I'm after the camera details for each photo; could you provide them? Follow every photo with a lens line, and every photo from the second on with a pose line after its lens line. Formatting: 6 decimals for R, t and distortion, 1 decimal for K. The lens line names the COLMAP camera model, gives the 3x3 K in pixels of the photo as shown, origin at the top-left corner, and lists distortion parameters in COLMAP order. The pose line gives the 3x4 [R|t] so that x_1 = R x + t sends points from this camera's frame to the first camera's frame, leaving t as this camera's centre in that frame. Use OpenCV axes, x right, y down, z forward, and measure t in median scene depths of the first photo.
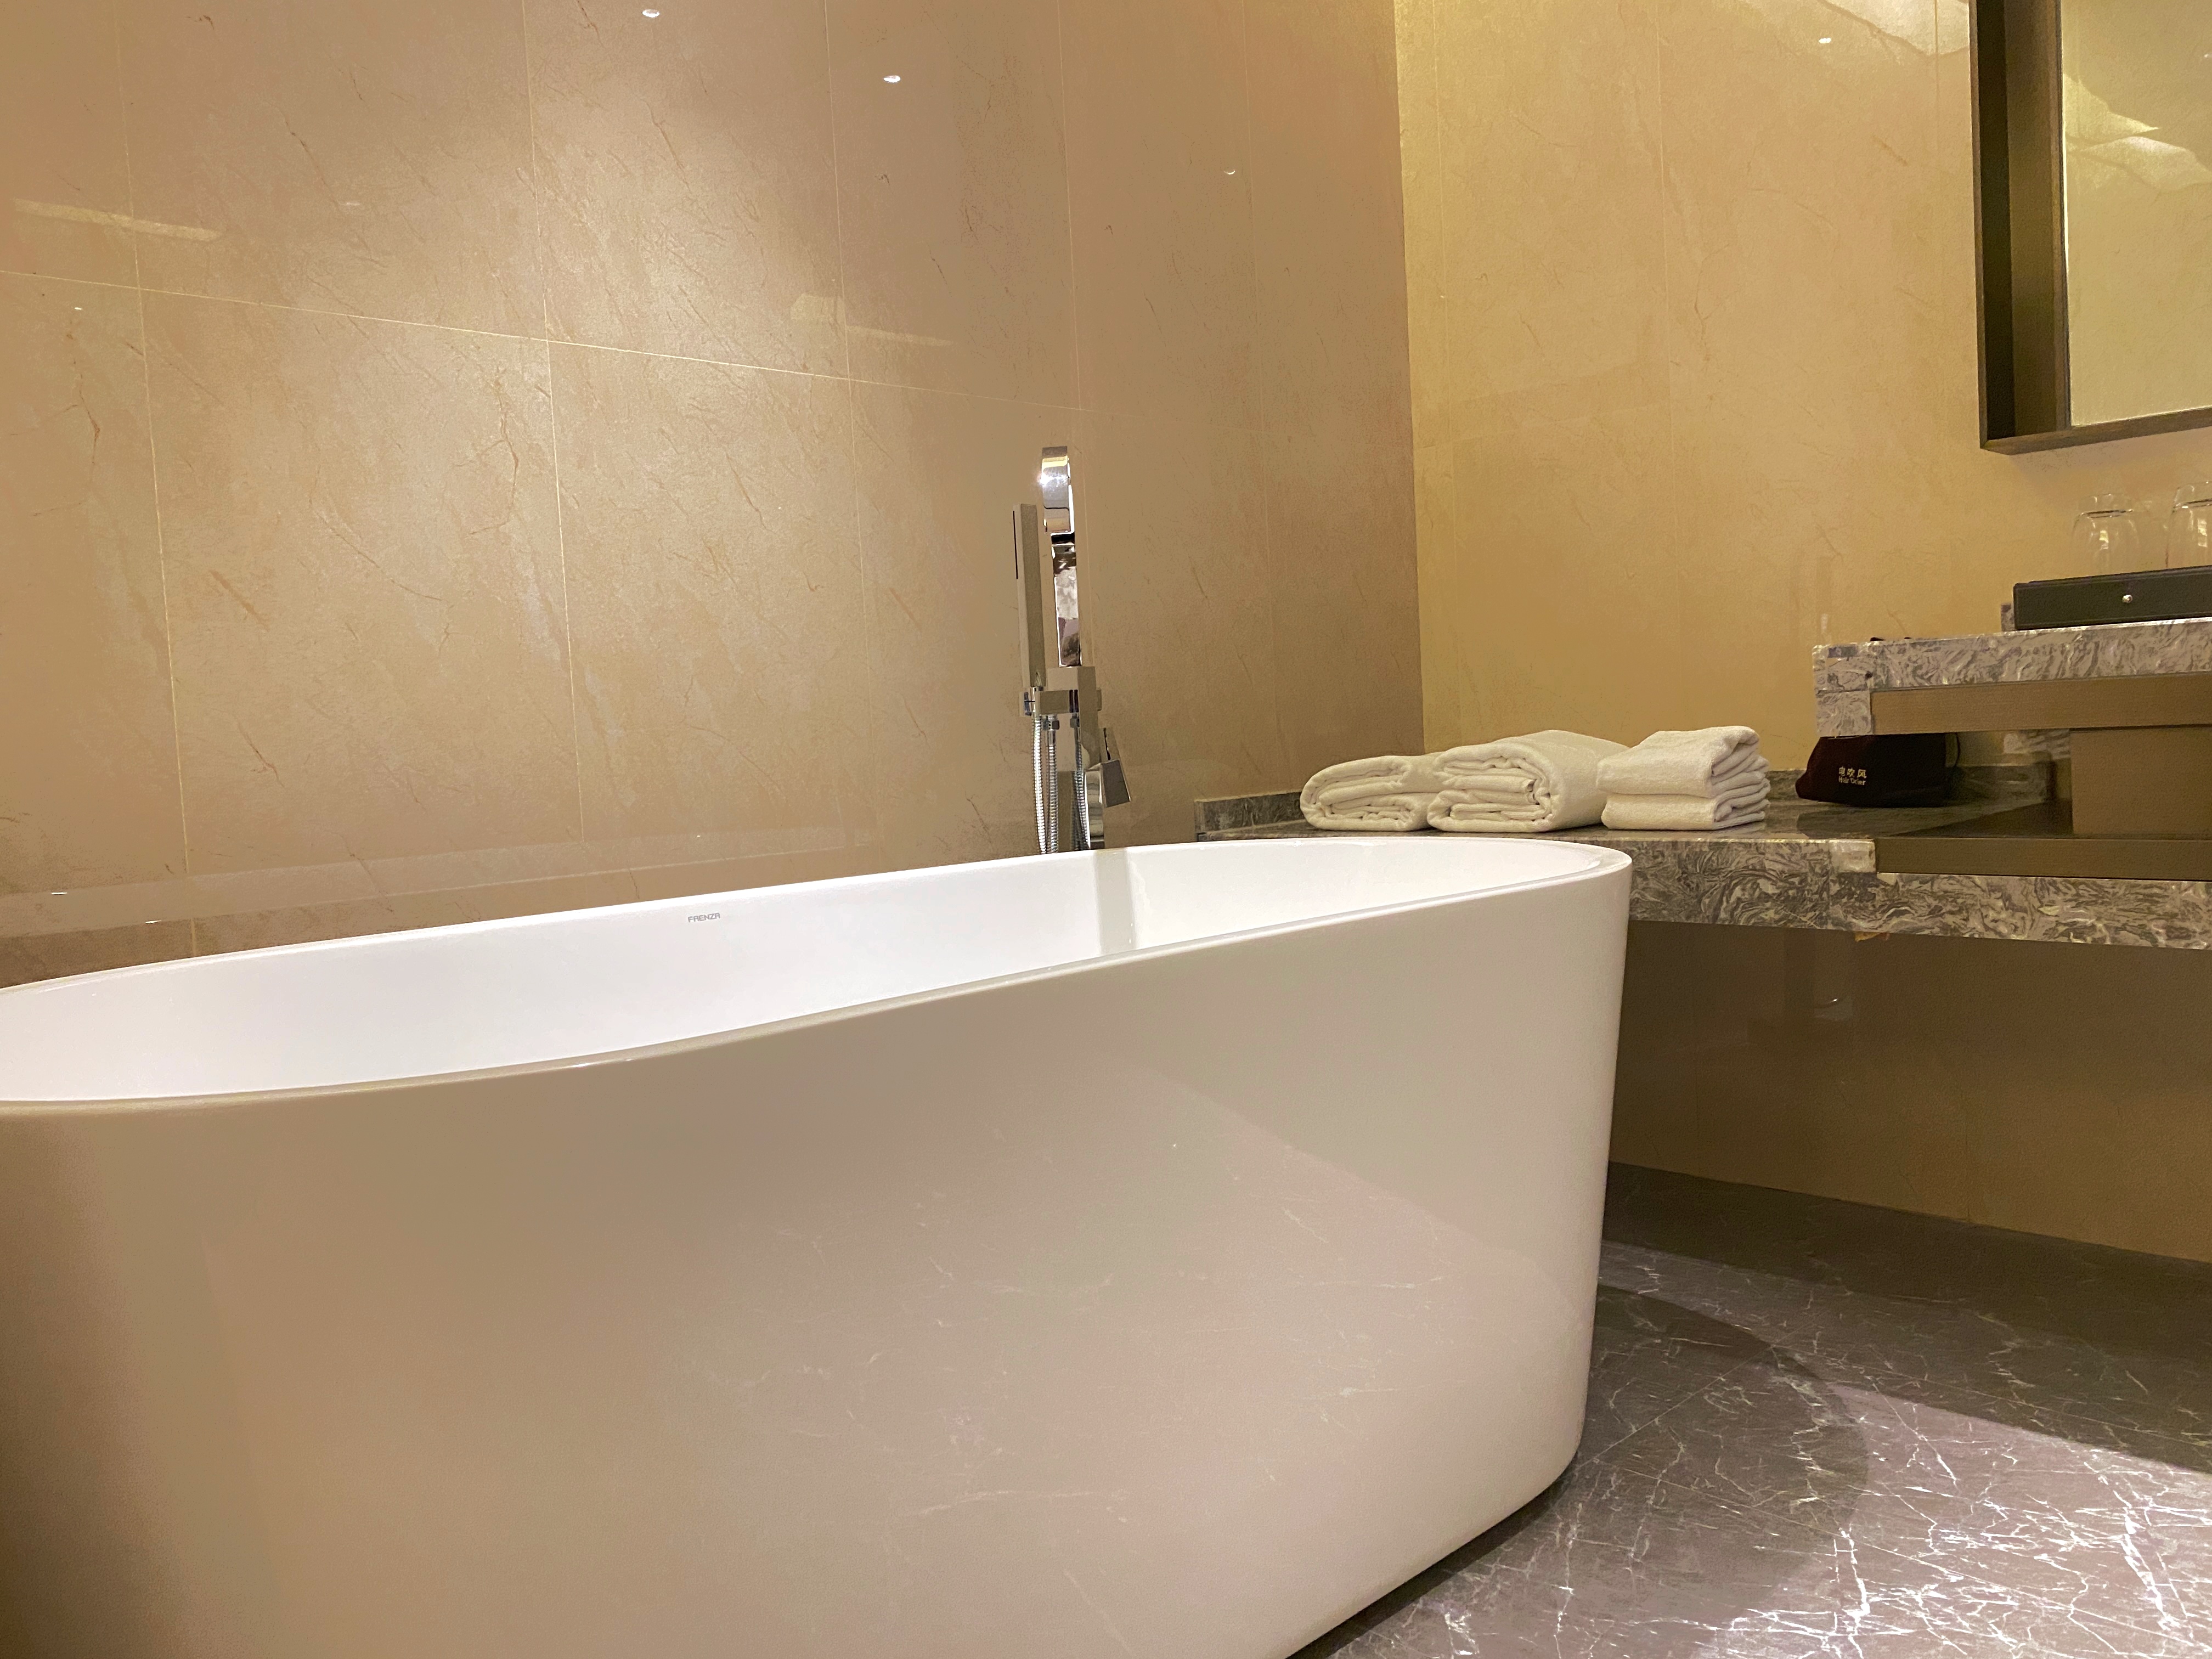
lens RADIAL K [[1704.3, 0, 1106.0], [0, 1704.3, 829.5], [0, 0, 1]] dist [0.006335, 0.006702]
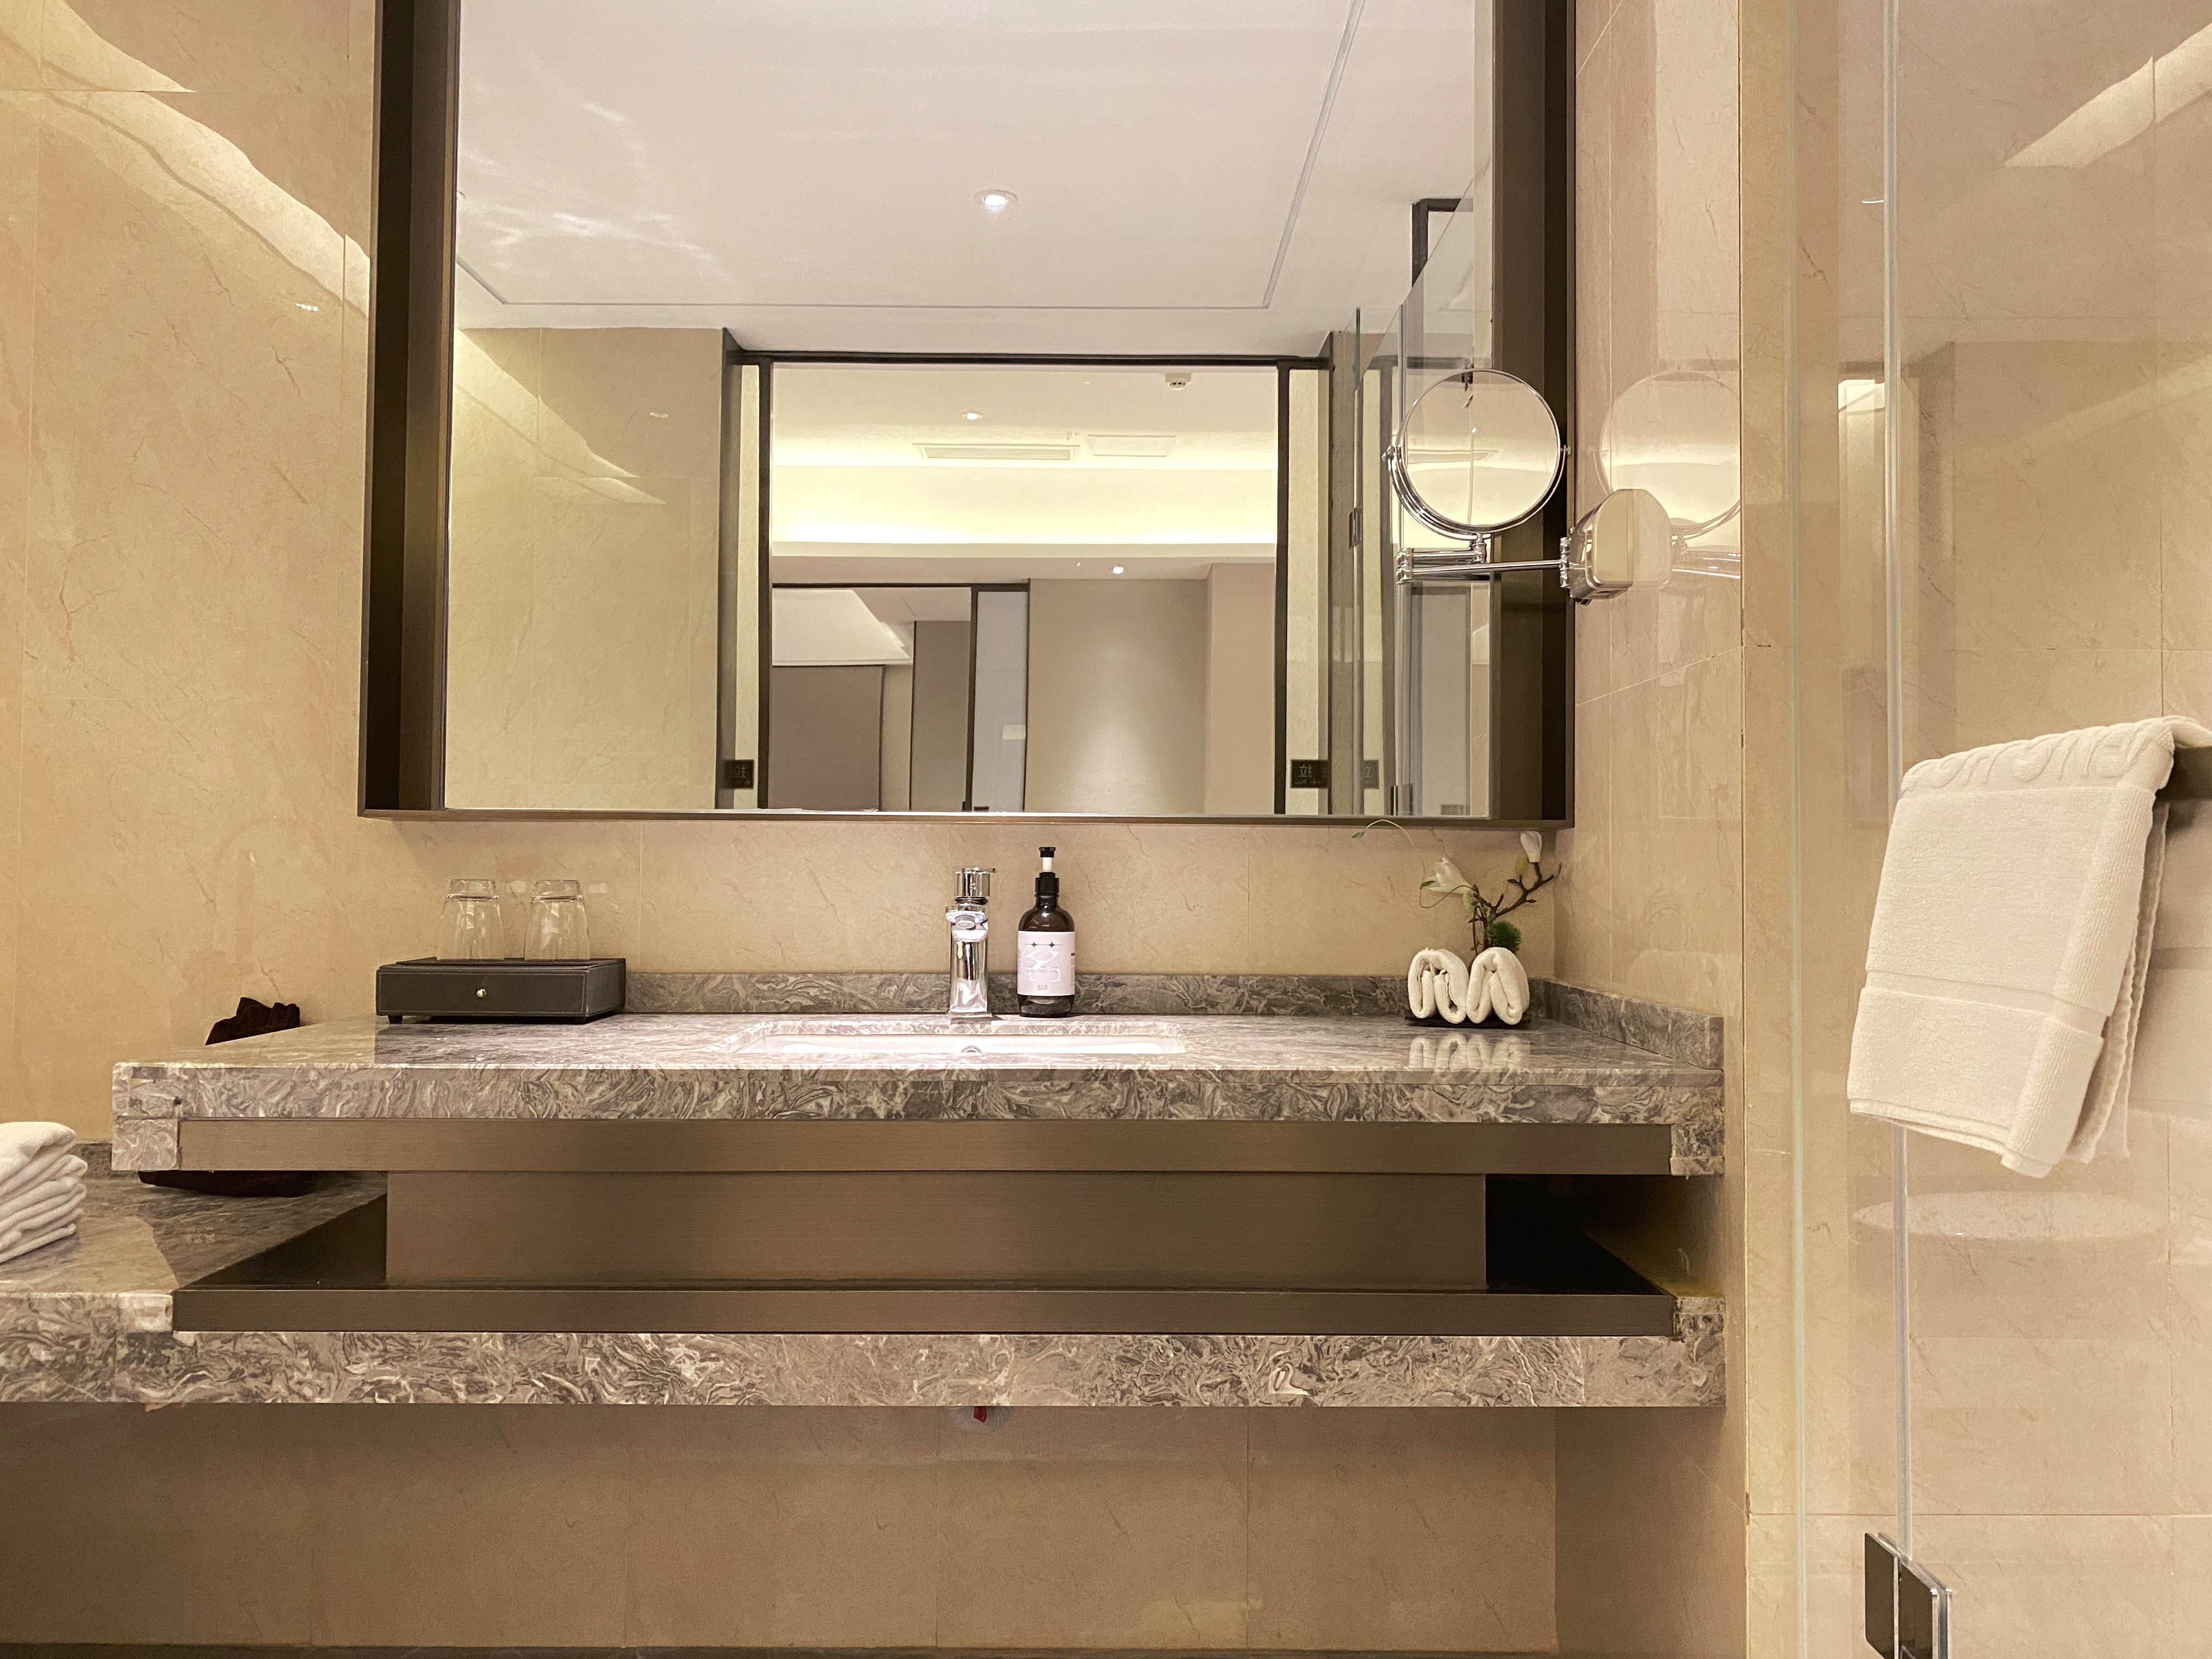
lens RADIAL K [[1704.3, 0, 1106.0], [0, 1704.3, 829.5], [0, 0, 1]] dist [0.006335, 0.006702]
pose [[0.685291, 0.083460, 0.723472, 0.130757], [-0.003952, 0.993823, -0.110904, -0.136070], [-0.728259, 0.073142, 0.681388, 0.049544]]
